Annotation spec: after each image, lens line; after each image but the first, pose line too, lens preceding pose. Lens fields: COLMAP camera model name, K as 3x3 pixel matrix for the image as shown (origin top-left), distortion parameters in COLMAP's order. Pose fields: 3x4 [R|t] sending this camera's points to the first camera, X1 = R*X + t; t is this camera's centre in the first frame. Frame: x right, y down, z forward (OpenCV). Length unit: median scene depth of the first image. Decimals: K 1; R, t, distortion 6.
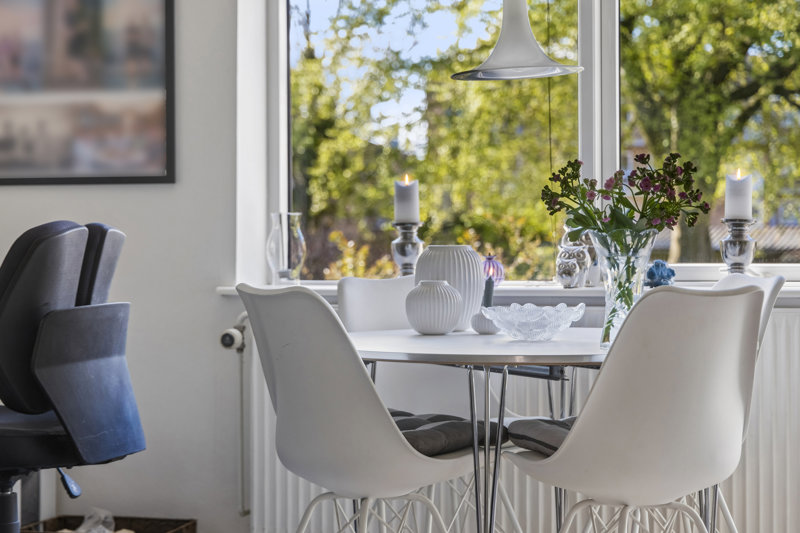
lens RADIAL K [[1732.2, 0, 398.2], [0, 1732.2, 265.0], [0, 0, 1]] dist [0.234380, 0.000000]
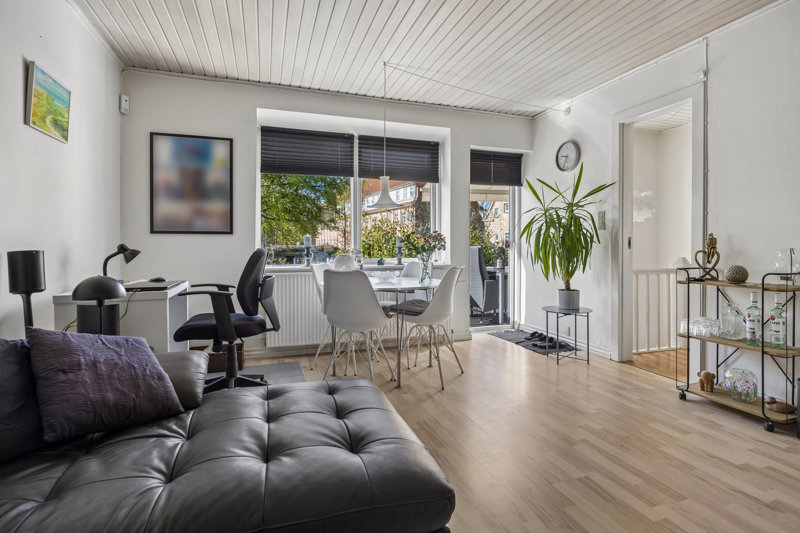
lens RADIAL K [[409.0, 0, 408.3], [0, 409.0, 249.4], [0, 0, 1]] dist [0.003314, 0.000492]
pose [[0.805665, -0.001200, 0.592371, -0.369640], [0.007505, 0.999938, -0.008182, -0.014612], [-0.592324, 0.011038, 0.805624, 0.282951]]
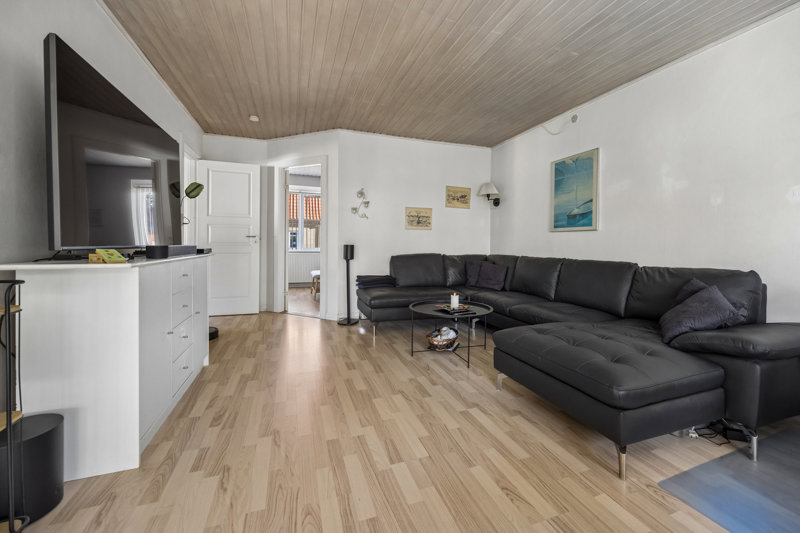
lens RADIAL K [[318.8, 0, 402.0], [0, 318.8, 246.9], [0, 0, 1]] dist [-0.002421, -0.000064]
pose [[-0.813922, 0.004658, -0.580955, 0.242684], [-0.014993, 0.999466, 0.029018, -0.026255], [0.580780, 0.032329, -0.813418, 0.816286]]
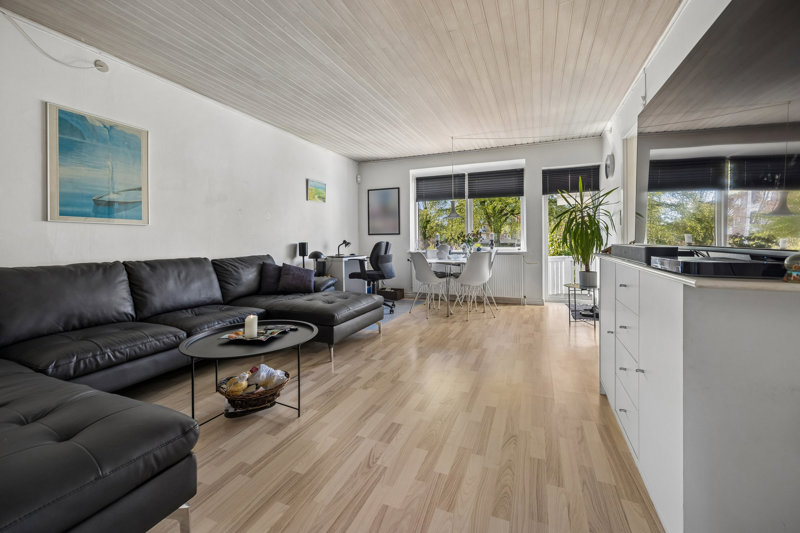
lens RADIAL K [[318.8, 0, 421.9], [0, 318.8, 242.3], [0, 0, 1]] dist [-0.002421, -0.000064]
pose [[0.997939, -0.004076, -0.064033, 0.026409], [0.003255, 0.999911, -0.012917, -0.005585], [0.064080, 0.012682, 0.997864, -0.150403]]
